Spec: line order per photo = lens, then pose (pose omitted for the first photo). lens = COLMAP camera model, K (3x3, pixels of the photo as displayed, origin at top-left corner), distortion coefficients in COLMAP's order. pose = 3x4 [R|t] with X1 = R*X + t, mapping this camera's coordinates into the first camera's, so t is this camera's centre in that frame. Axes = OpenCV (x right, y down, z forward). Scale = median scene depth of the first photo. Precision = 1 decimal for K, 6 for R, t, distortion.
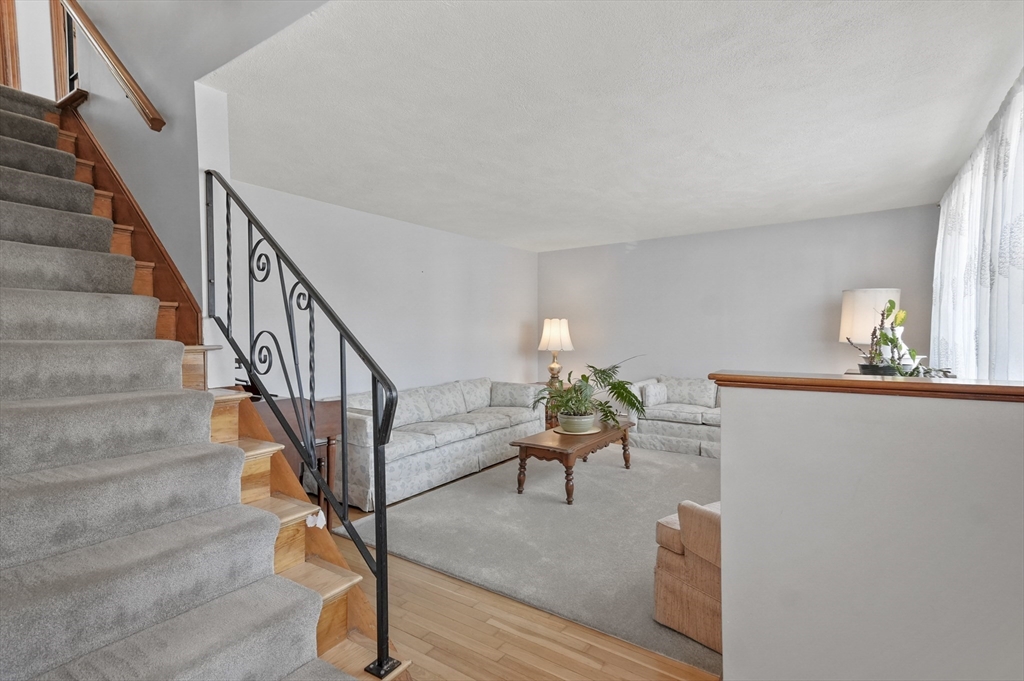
lens RADIAL K [[495.3, 0, 510.9], [0, 495.3, 337.3], [0, 0, 1]] dist [0.043494, 0.002311]
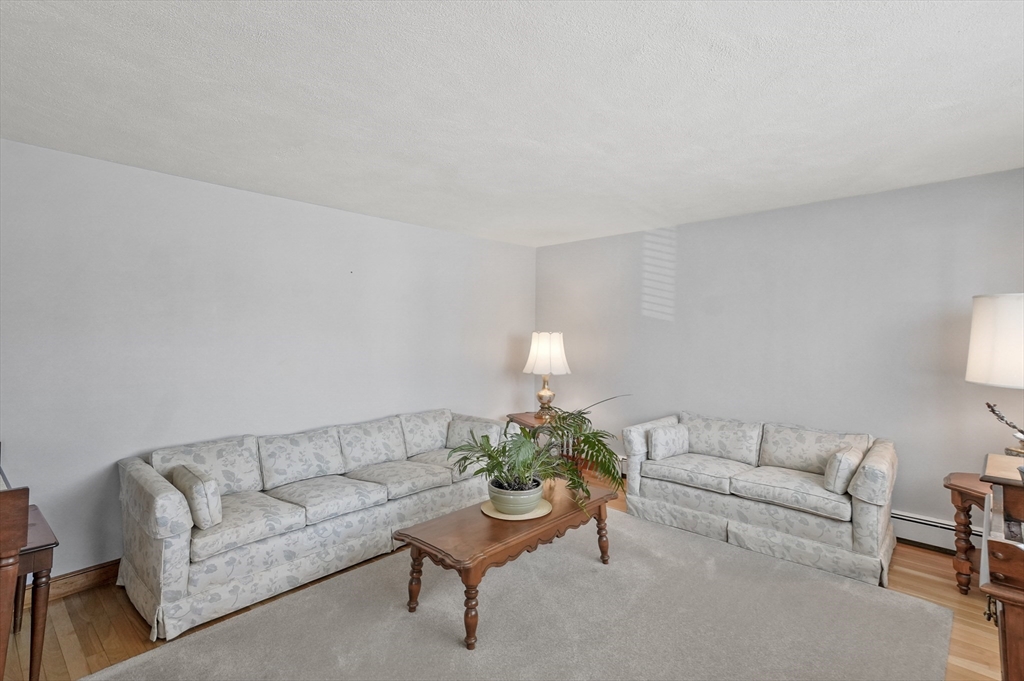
lens RADIAL K [[495.3, 0, 510.4], [0, 495.3, 340.1], [0, 0, 1]] dist [0.043494, 0.002311]
pose [[0.989846, 0.011146, -0.141706, 0.184543], [-0.011113, 0.999938, 0.001023, -0.032202], [0.141709, 0.000563, 0.989908, 0.291185]]
